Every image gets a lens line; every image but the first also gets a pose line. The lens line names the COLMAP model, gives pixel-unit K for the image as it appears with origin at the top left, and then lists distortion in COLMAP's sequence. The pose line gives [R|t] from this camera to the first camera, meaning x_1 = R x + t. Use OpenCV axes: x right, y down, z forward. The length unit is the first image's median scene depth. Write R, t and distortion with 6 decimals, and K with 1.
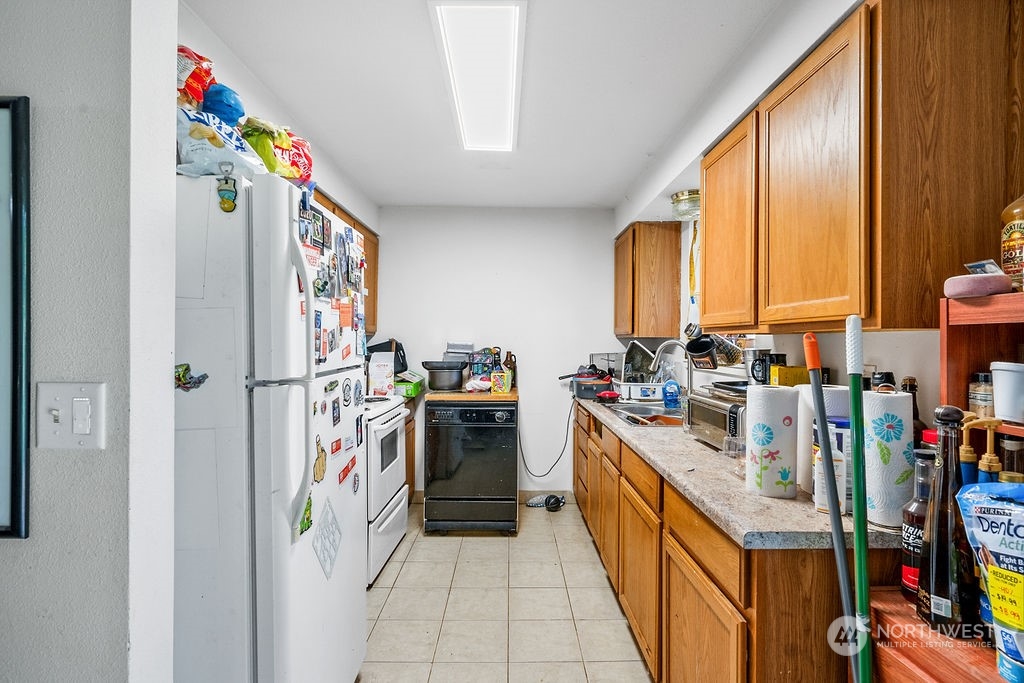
lens RADIAL K [[492.0, 0, 516.5], [0, 492.0, 342.2], [0, 0, 1]] dist [-0.000838, -0.000820]
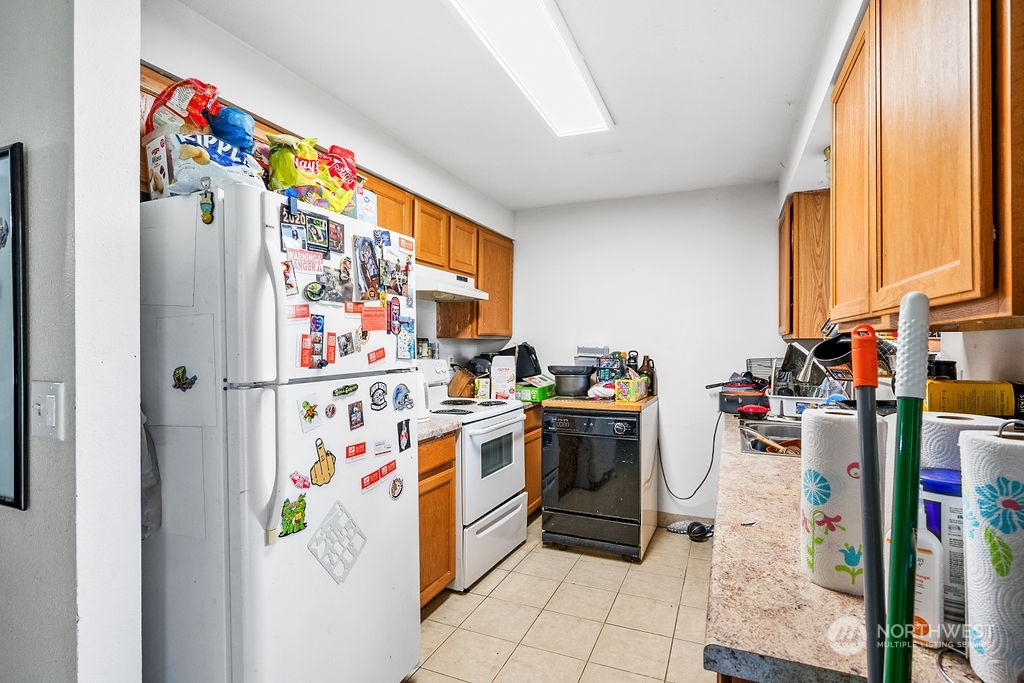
lens RADIAL K [[492.0, 0, 512.9], [0, 492.0, 345.7], [0, 0, 1]] dist [-0.000838, -0.000820]
pose [[0.917093, -0.004698, -0.398645, 0.191020], [0.004396, 0.999989, -0.001672, 0.001410], [0.398648, -0.000219, 0.917104, 0.124634]]
